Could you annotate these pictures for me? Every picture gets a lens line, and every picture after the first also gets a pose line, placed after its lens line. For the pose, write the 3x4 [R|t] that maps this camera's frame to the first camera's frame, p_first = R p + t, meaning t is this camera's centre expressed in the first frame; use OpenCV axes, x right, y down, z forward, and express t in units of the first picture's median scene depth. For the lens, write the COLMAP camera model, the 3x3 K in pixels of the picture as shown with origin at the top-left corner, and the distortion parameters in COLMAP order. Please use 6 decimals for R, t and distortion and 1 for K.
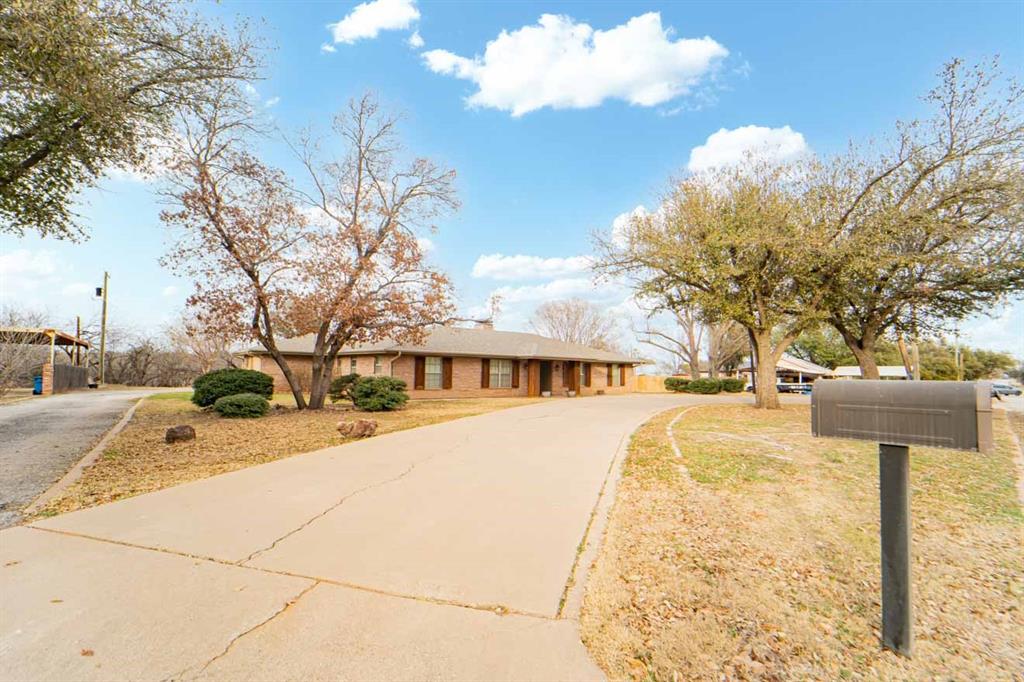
lens RADIAL K [[415.0, 0, 513.6], [0, 415.0, 352.8], [0, 0, 1]] dist [-0.014021, -0.000169]
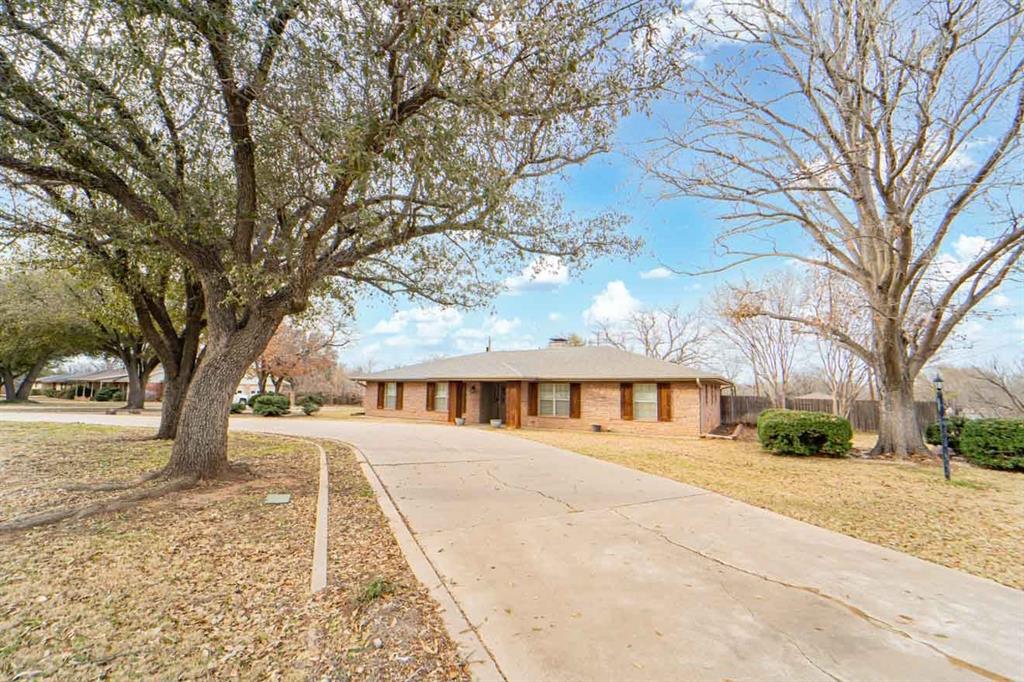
lens RADIAL K [[415.0, 0, 513.6], [0, 415.0, 352.8], [0, 0, 1]] dist [-0.014021, -0.000169]
pose [[0.338806, -0.108339, -0.934598, 0.887301], [0.024827, 0.994032, -0.106229, 0.052188], [0.940529, 0.012787, 0.339473, 0.785206]]
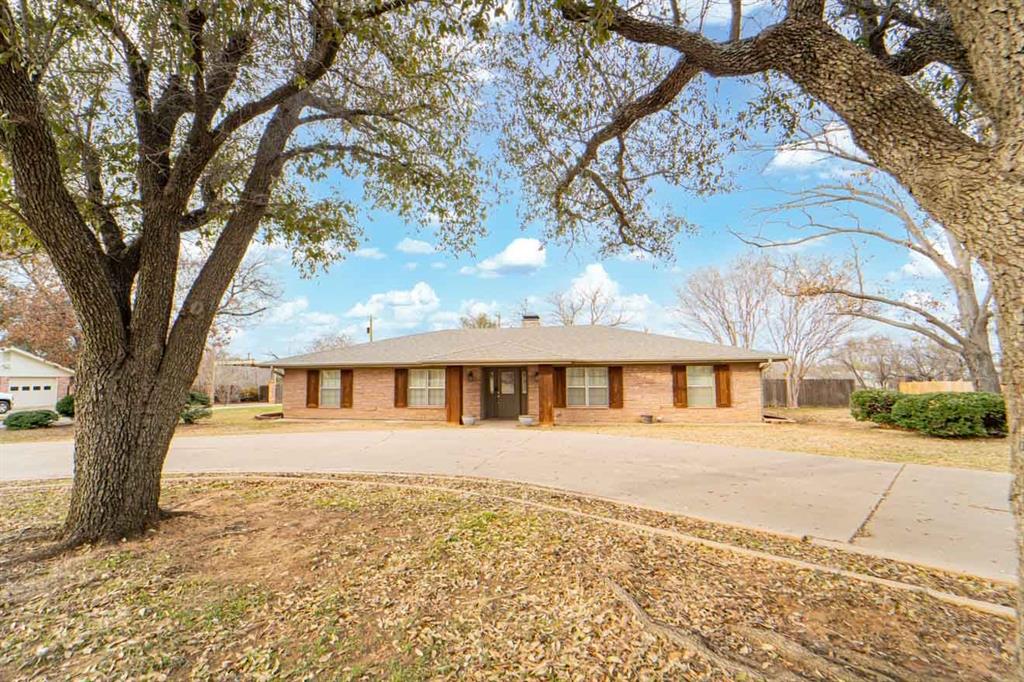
lens RADIAL K [[415.0, 0, 513.6], [0, 415.0, 352.8], [0, 0, 1]] dist [-0.014021, -0.000169]
pose [[0.667665, -0.076077, -0.740565, 0.579139], [0.050160, 0.997101, -0.057208, 0.036743], [0.742770, 0.001049, 0.669546, 0.604545]]
